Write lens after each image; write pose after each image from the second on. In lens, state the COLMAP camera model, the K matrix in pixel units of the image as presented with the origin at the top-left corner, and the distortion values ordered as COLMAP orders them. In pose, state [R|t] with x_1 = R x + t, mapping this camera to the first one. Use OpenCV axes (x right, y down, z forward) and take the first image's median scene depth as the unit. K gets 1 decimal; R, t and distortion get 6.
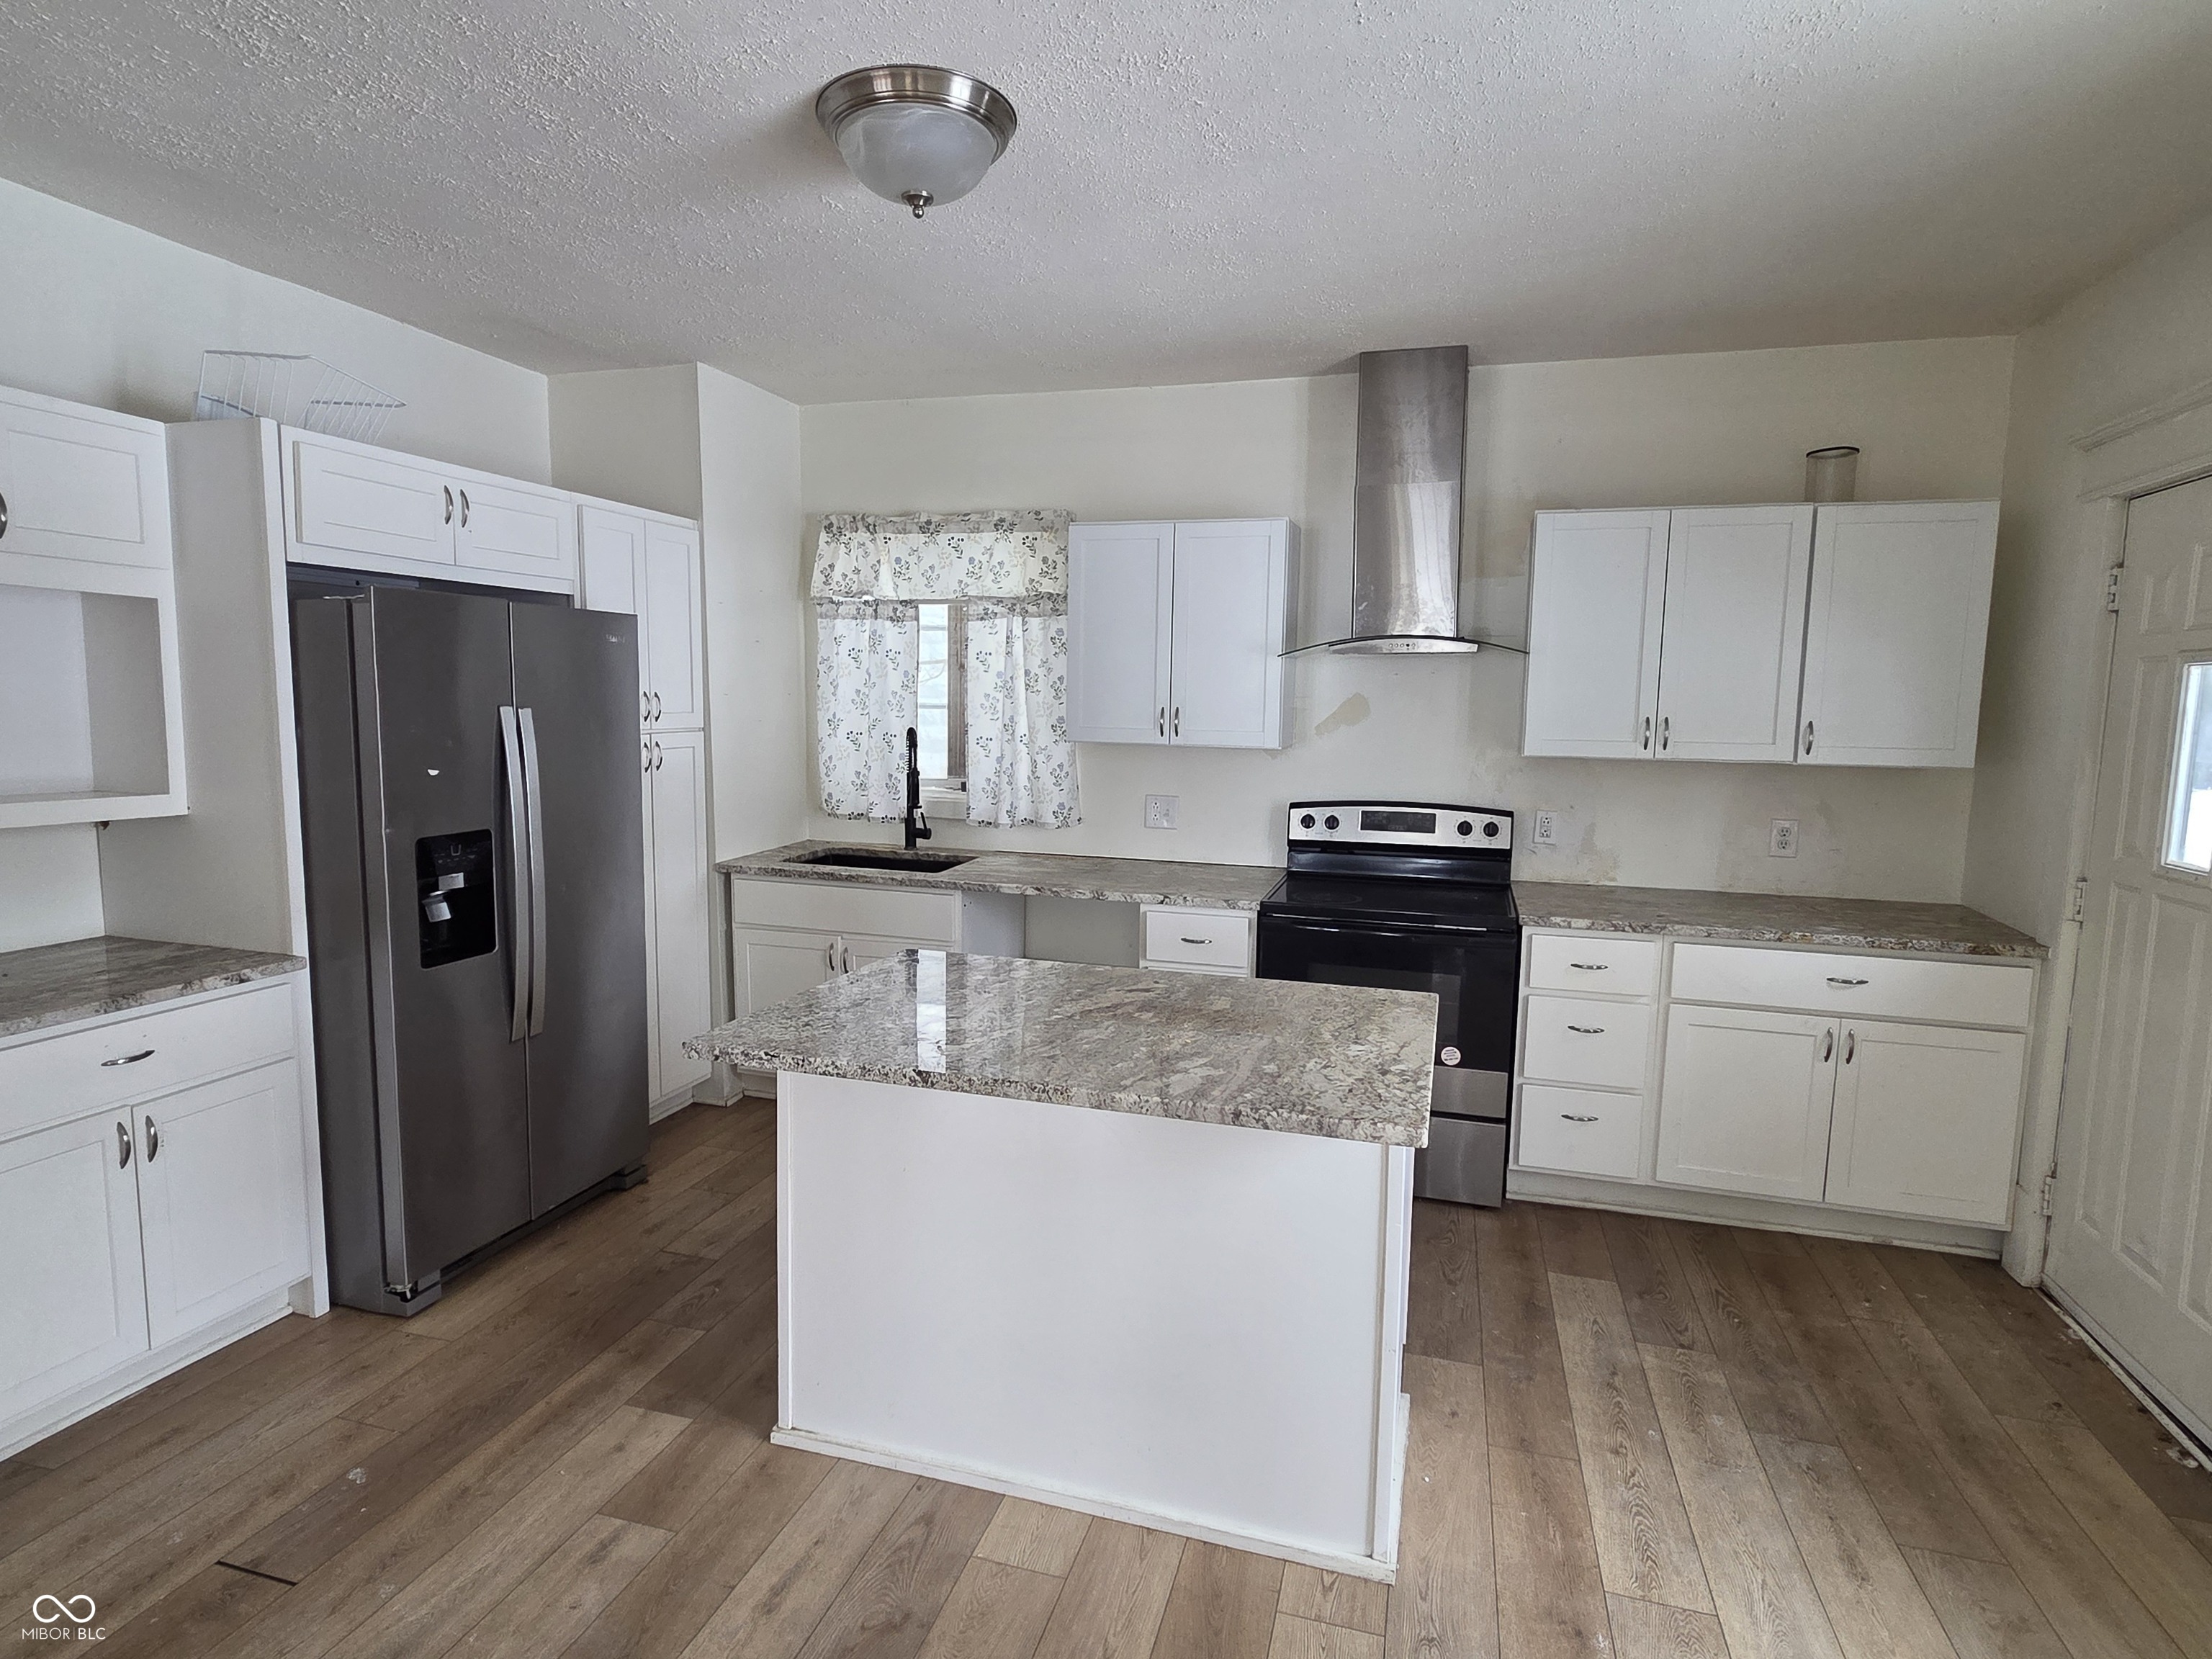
lens RADIAL K [[1182.6, 0, 1102.8], [0, 1182.6, 832.1], [0, 0, 1]] dist [0.010601, -0.000499]
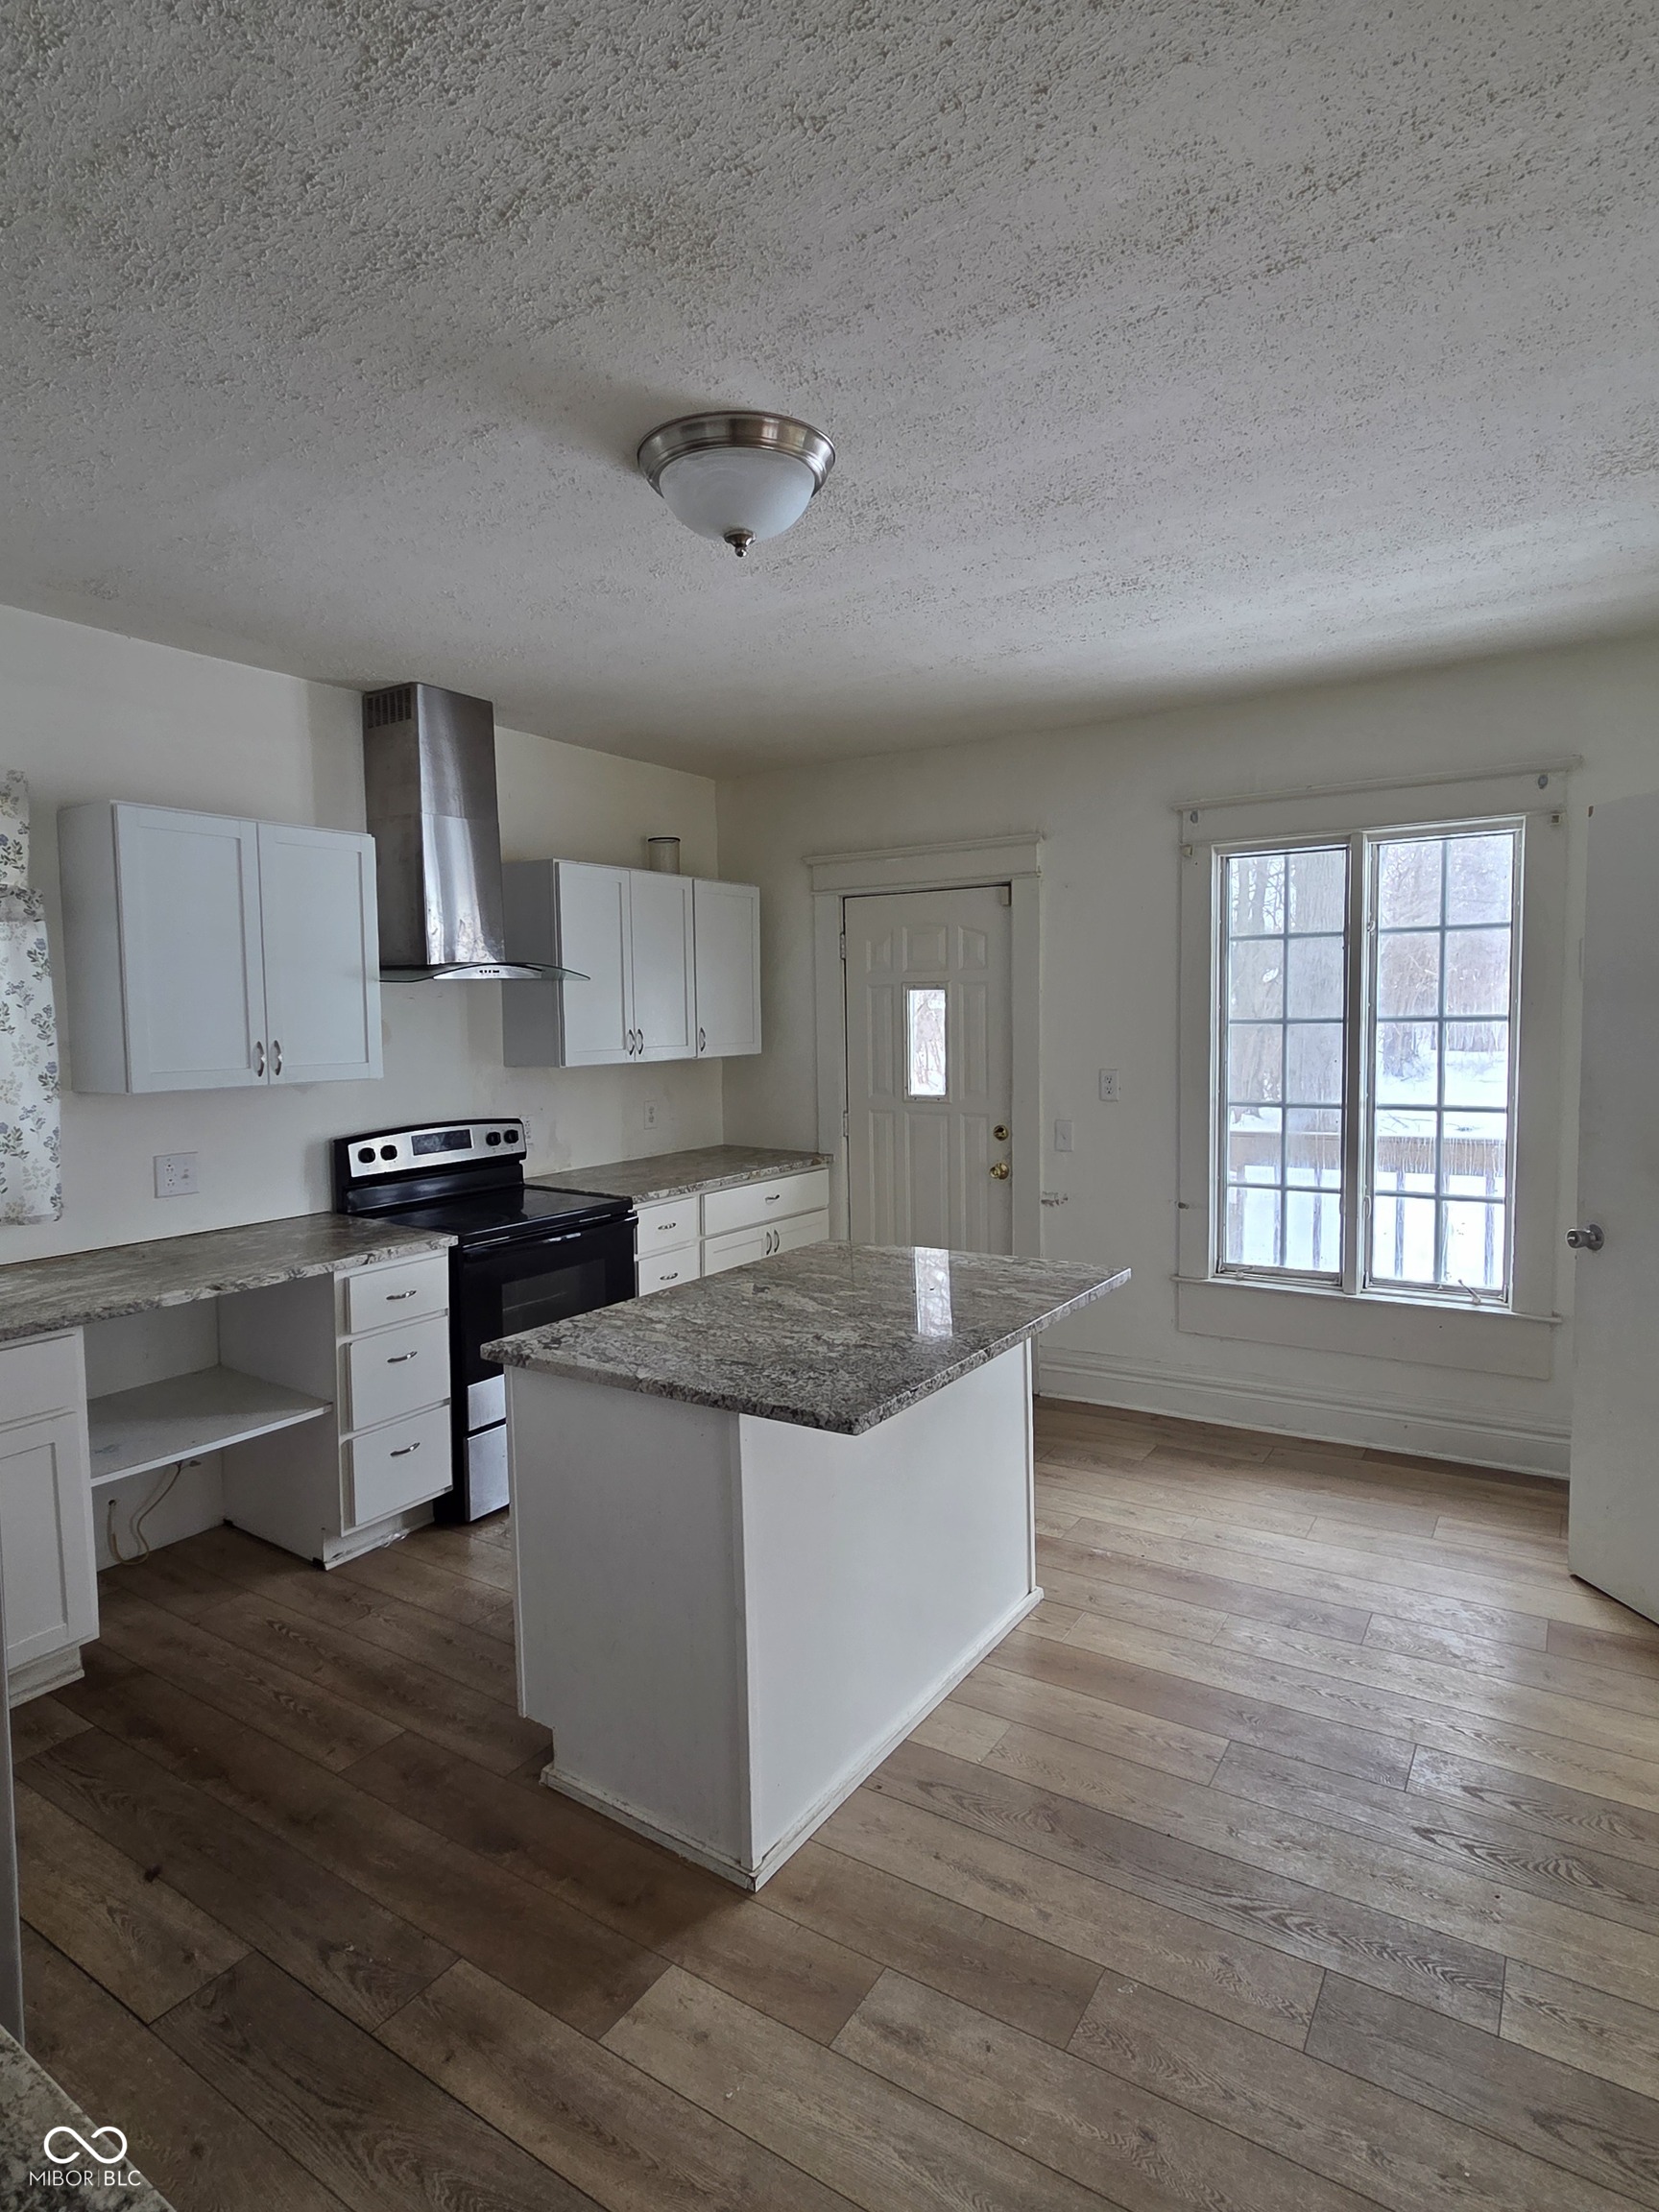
lens RADIAL K [[1182.6, 0, 827.3], [0, 1182.6, 1099.4], [0, 0, 1]] dist [0.010601, -0.000499]
pose [[0.289786, -0.093581, 0.952506, -0.695571], [0.129054, 0.989940, 0.057996, -0.068693], [-0.948351, 0.106119, 0.298948, 0.422534]]
